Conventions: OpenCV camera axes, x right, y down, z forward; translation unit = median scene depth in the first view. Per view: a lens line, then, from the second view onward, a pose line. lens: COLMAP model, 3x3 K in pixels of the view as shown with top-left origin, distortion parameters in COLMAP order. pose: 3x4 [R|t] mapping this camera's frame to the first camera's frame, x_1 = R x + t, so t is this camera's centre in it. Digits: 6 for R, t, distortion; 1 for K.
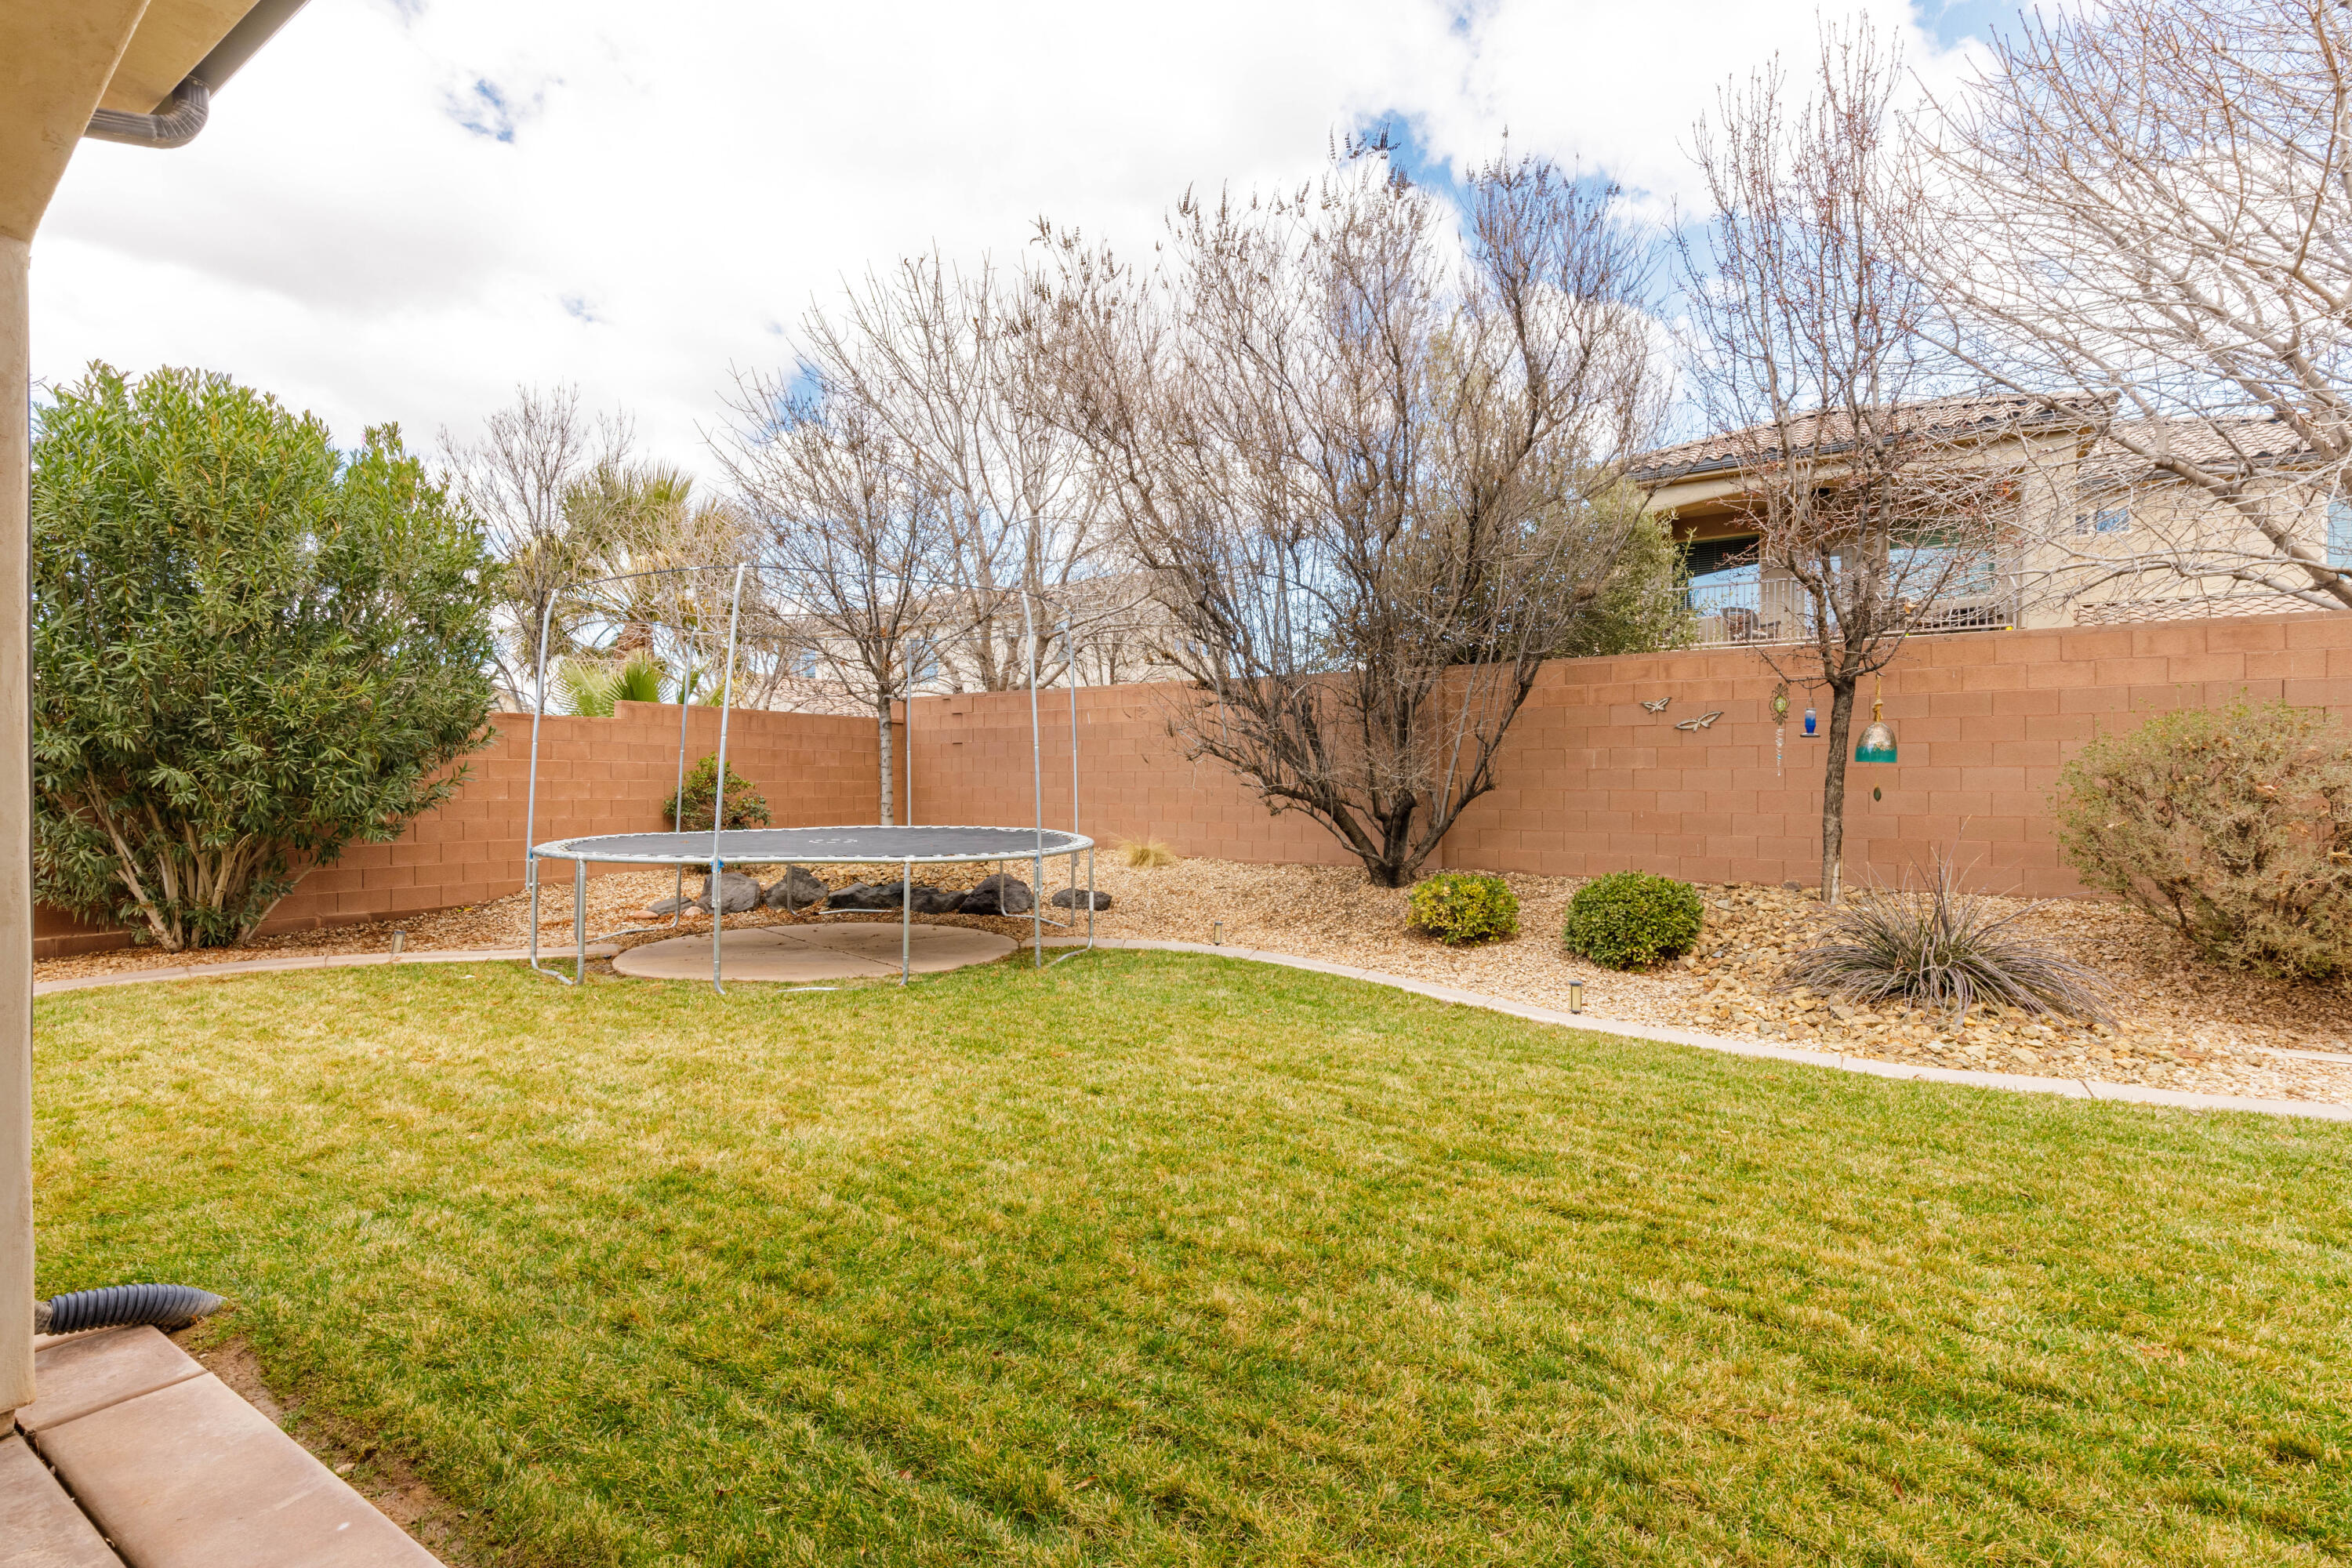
lens RADIAL K [[1067.5, 0, 1175.4], [0, 1067.5, 782.8], [0, 0, 1]] dist [0.005552, 0.001009]
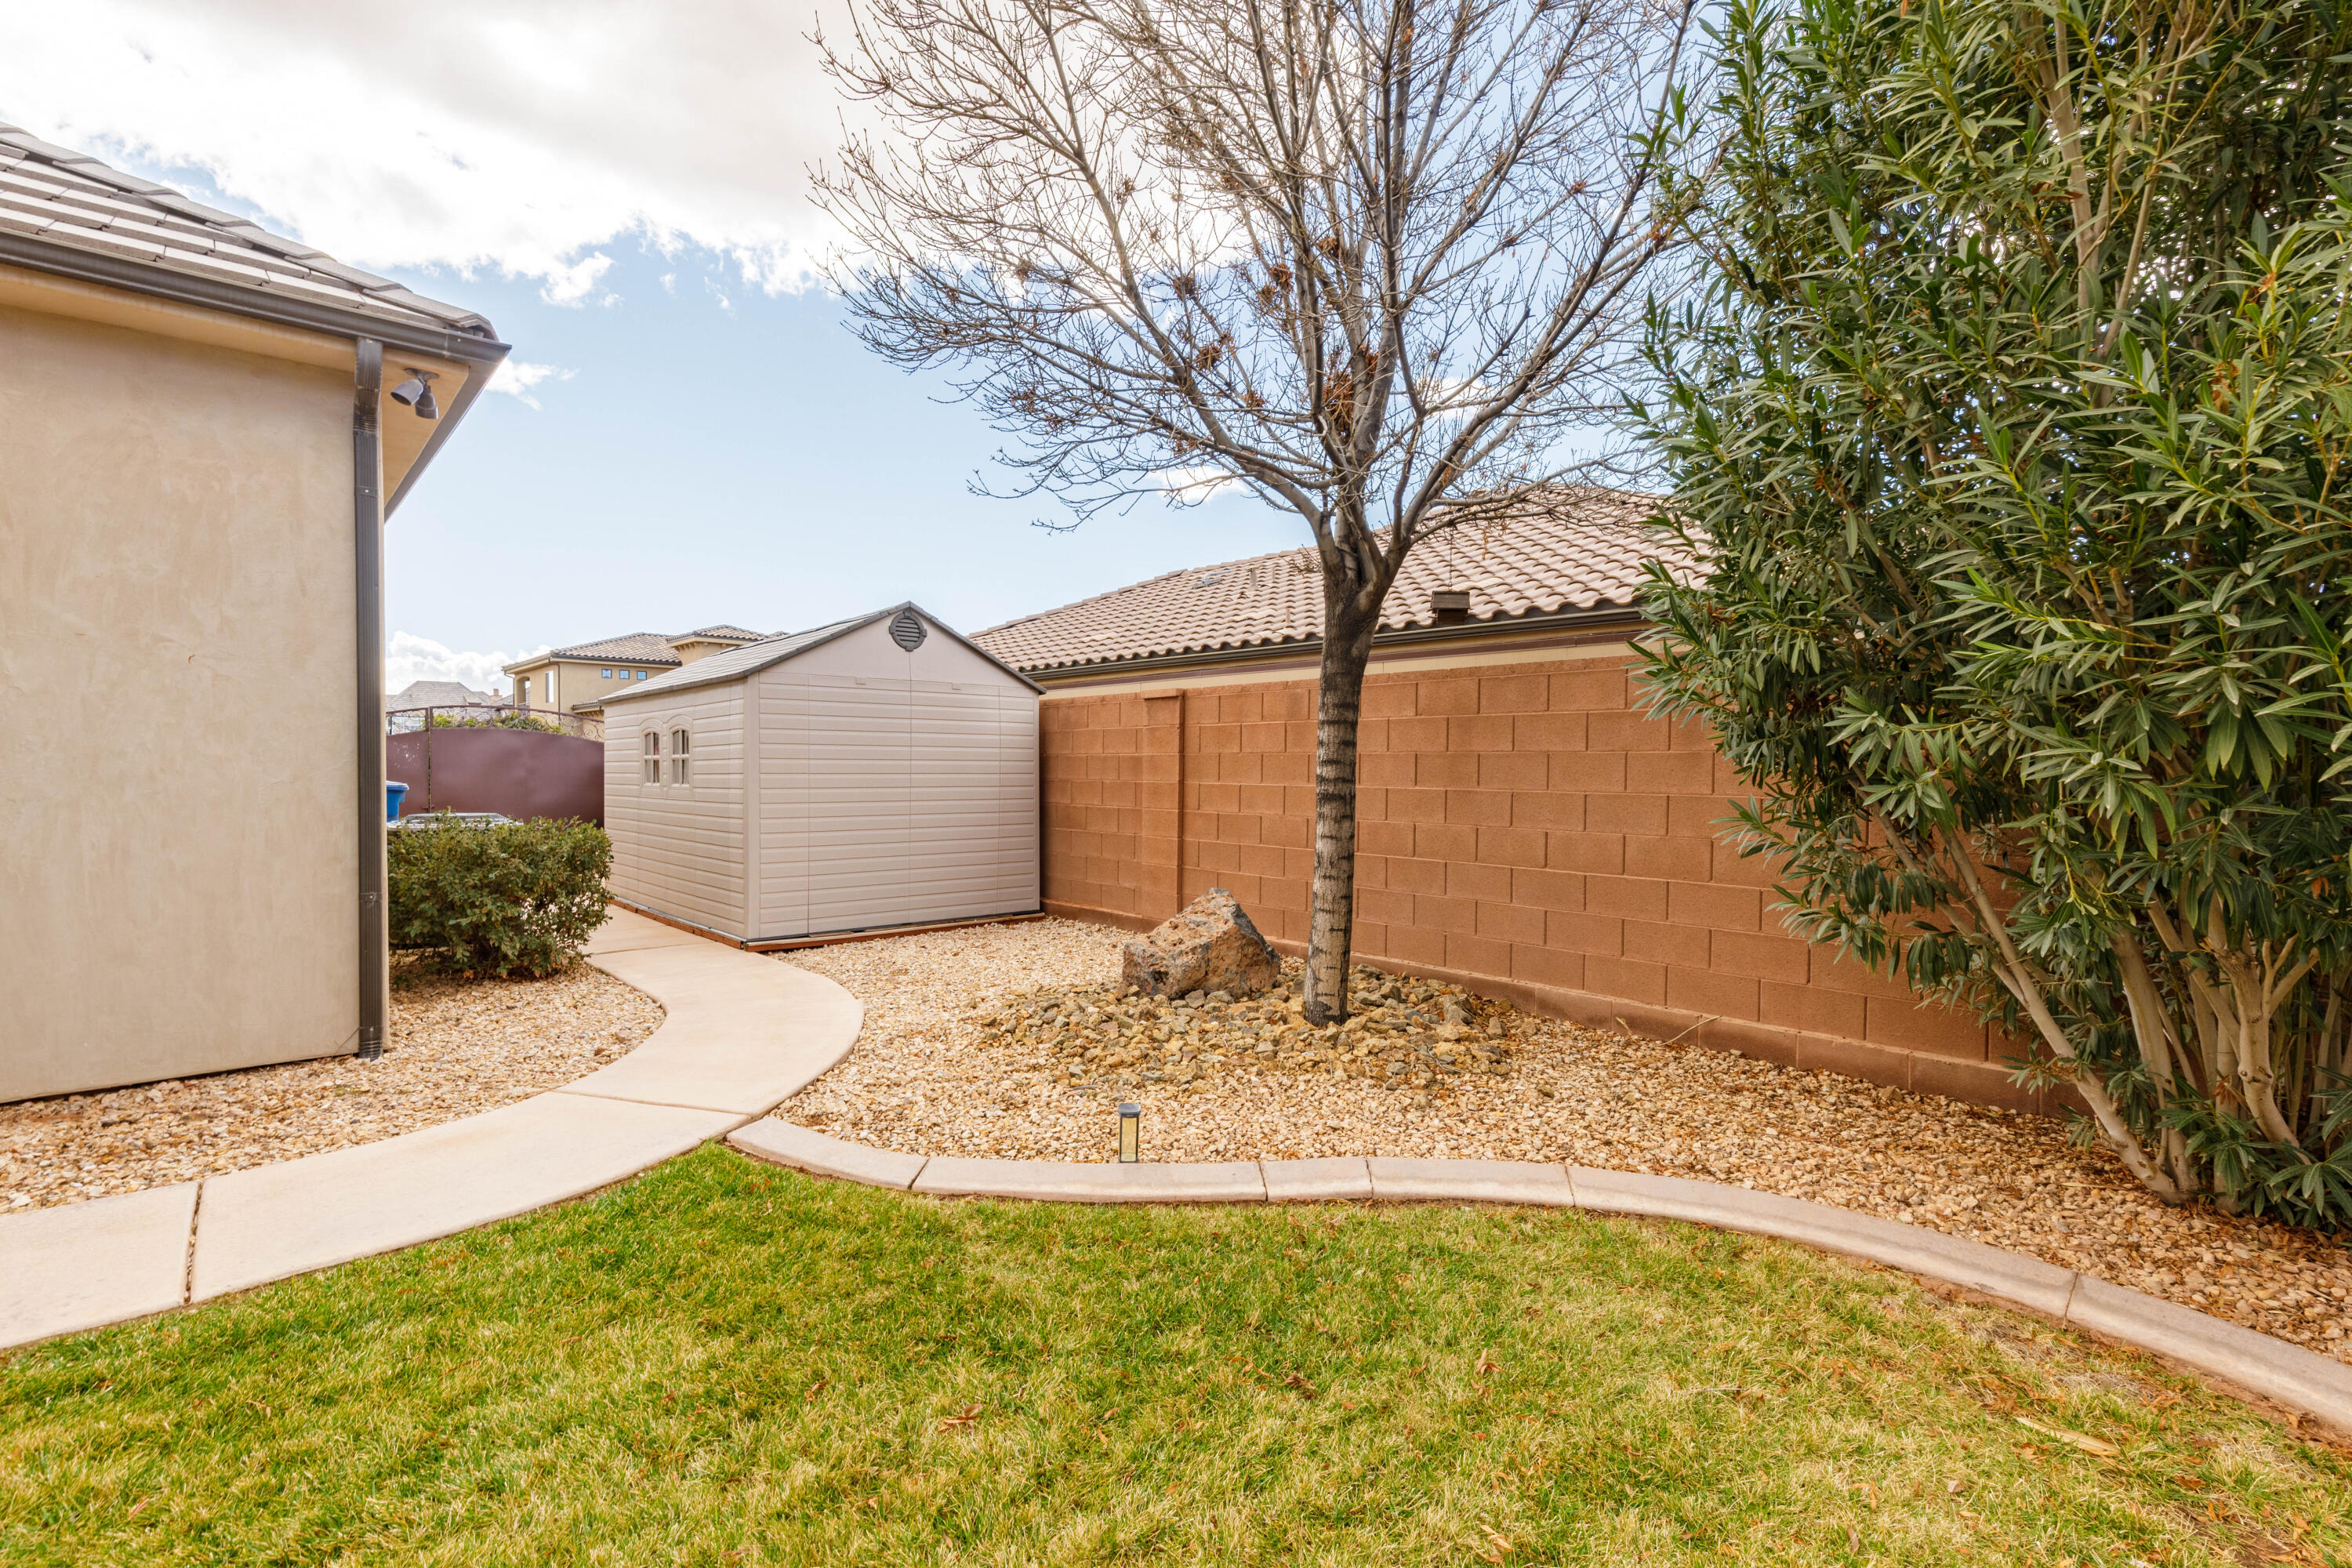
lens RADIAL K [[1067.5, 0, 1175.2], [0, 1067.5, 782.2], [0, 0, 1]] dist [0.005552, 0.001009]
pose [[-0.257023, 0.006793, -0.966381, -0.480031], [-0.001350, 0.999972, 0.007388, 0.004713], [0.966404, 0.003204, -0.257006, 0.769215]]
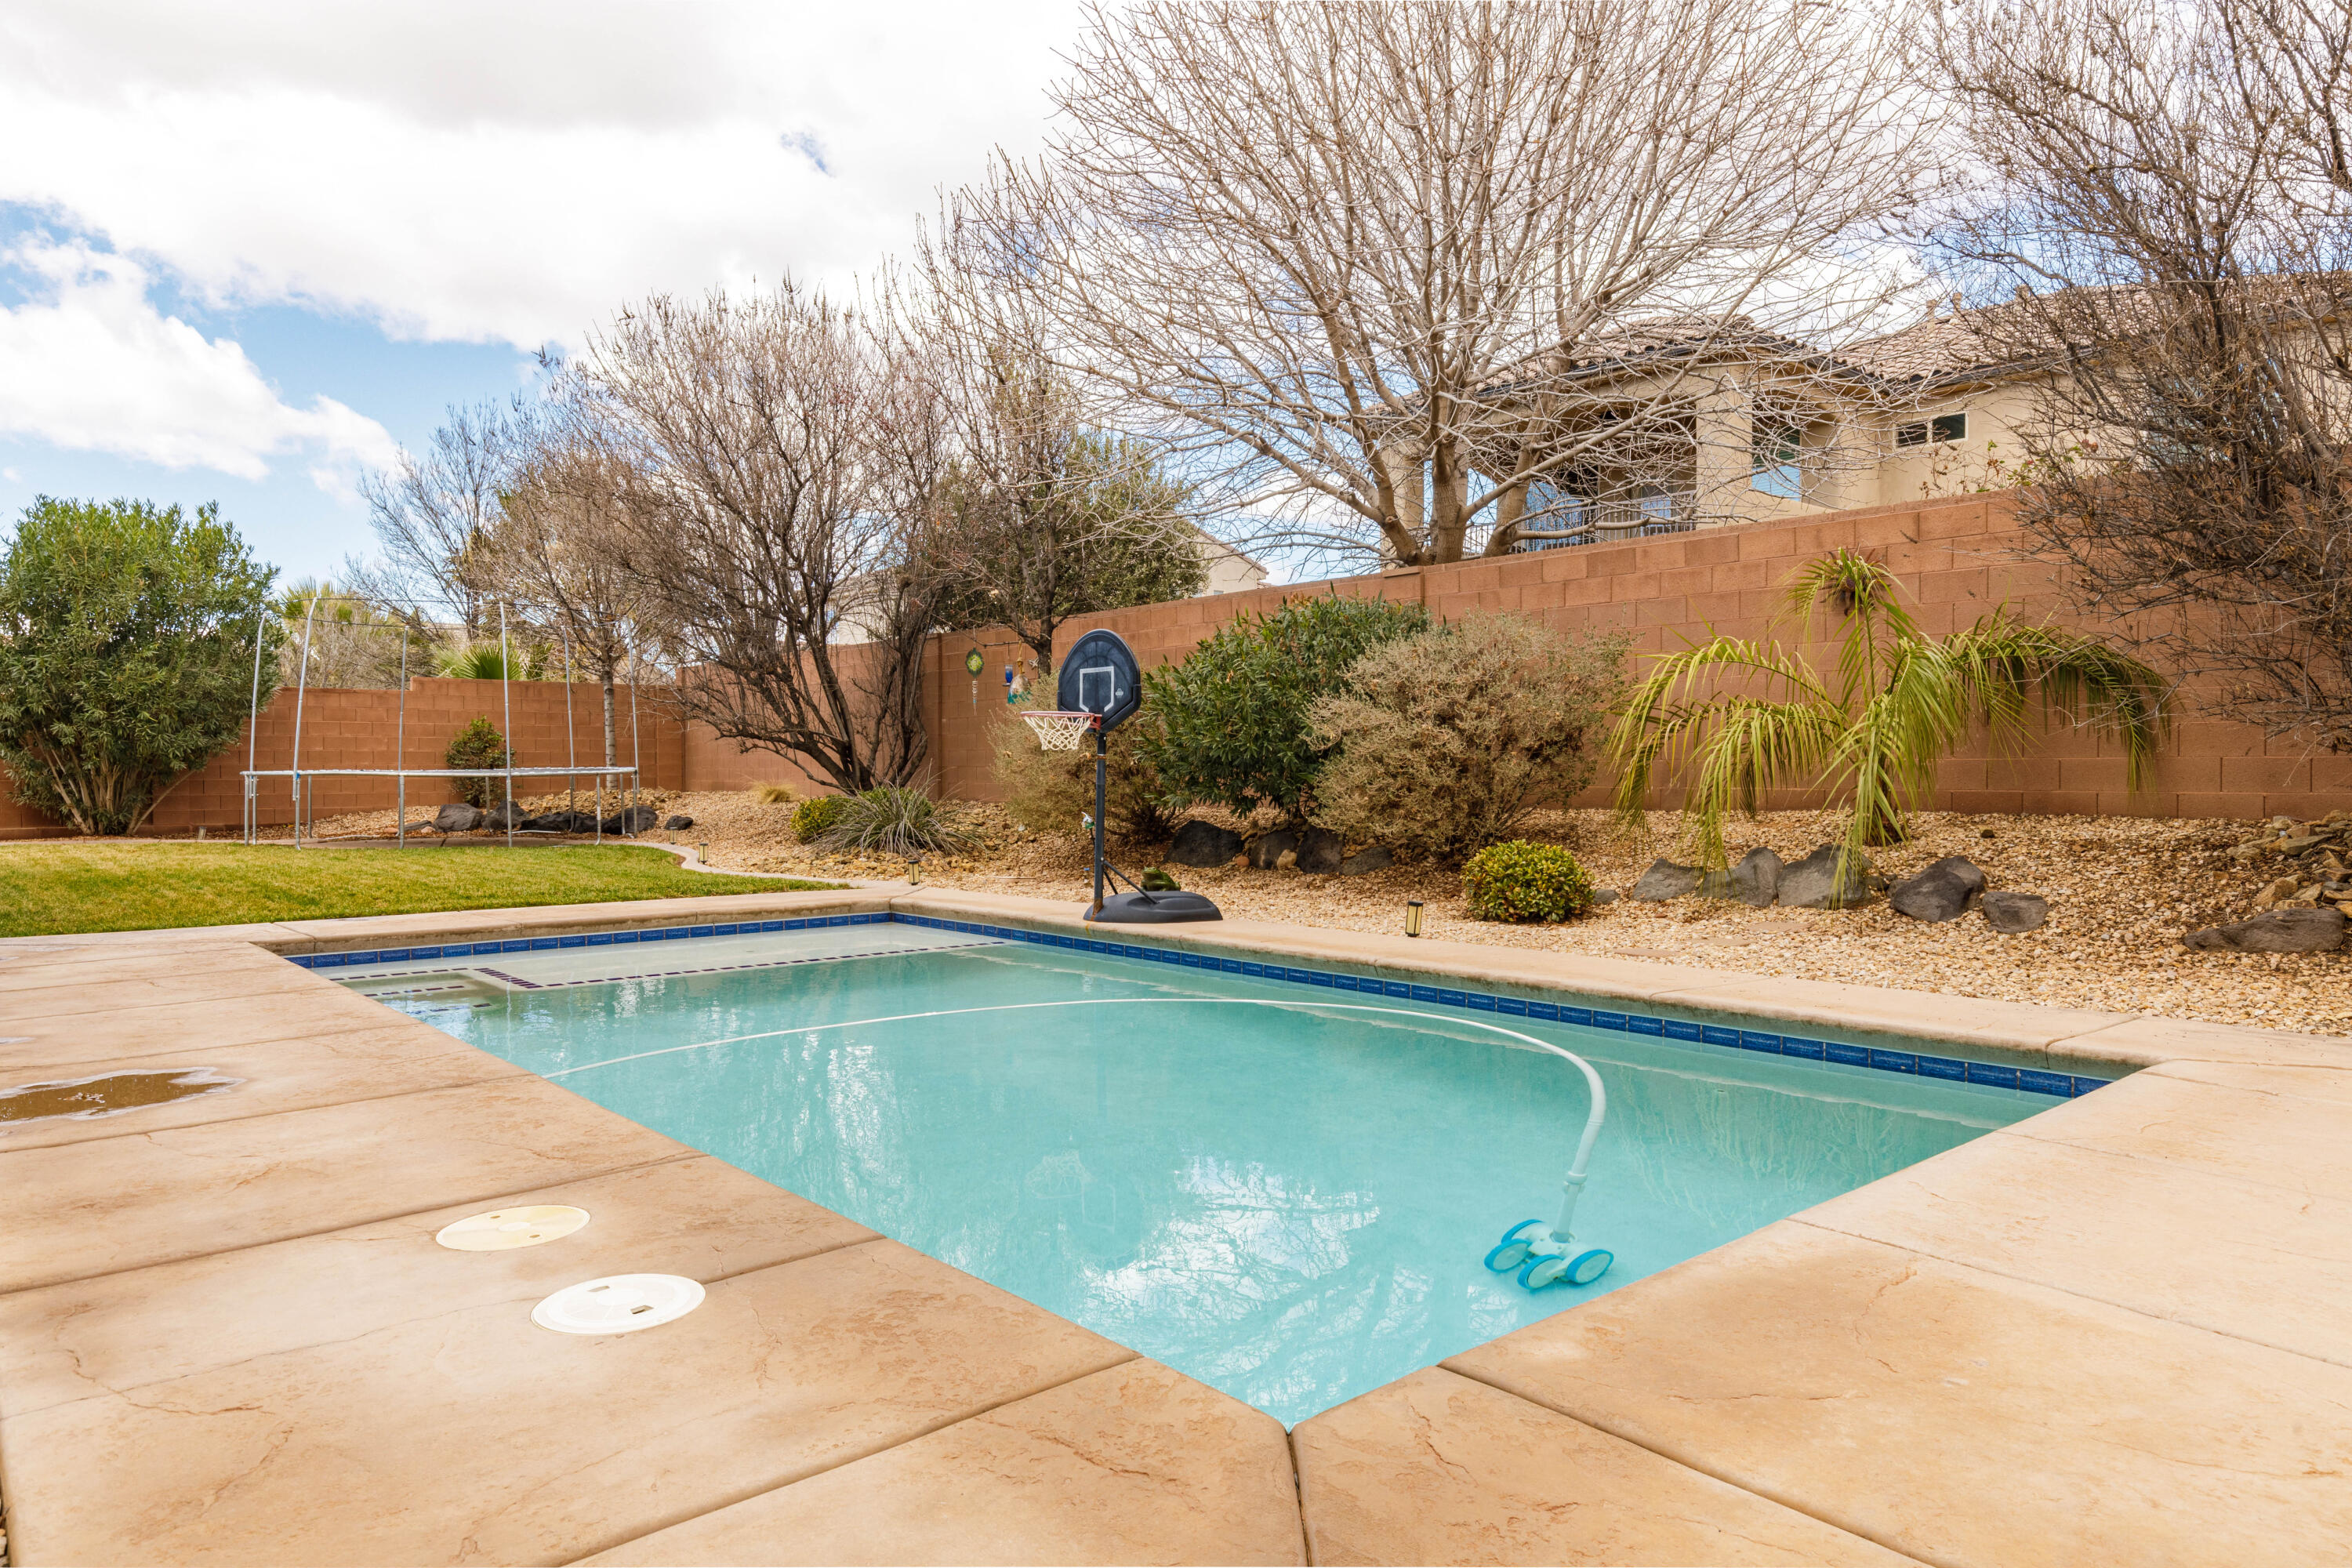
lens RADIAL K [[1461.8, 0, 1181.5], [0, 1461.8, 781.3], [0, 0, 1]] dist [-0.002971, -0.001160]
pose [[0.962108, -0.008817, -0.272527, 1.367510], [0.011219, 0.999911, 0.007257, 0.076017], [0.272438, -0.010039, 0.962121, -0.749251]]
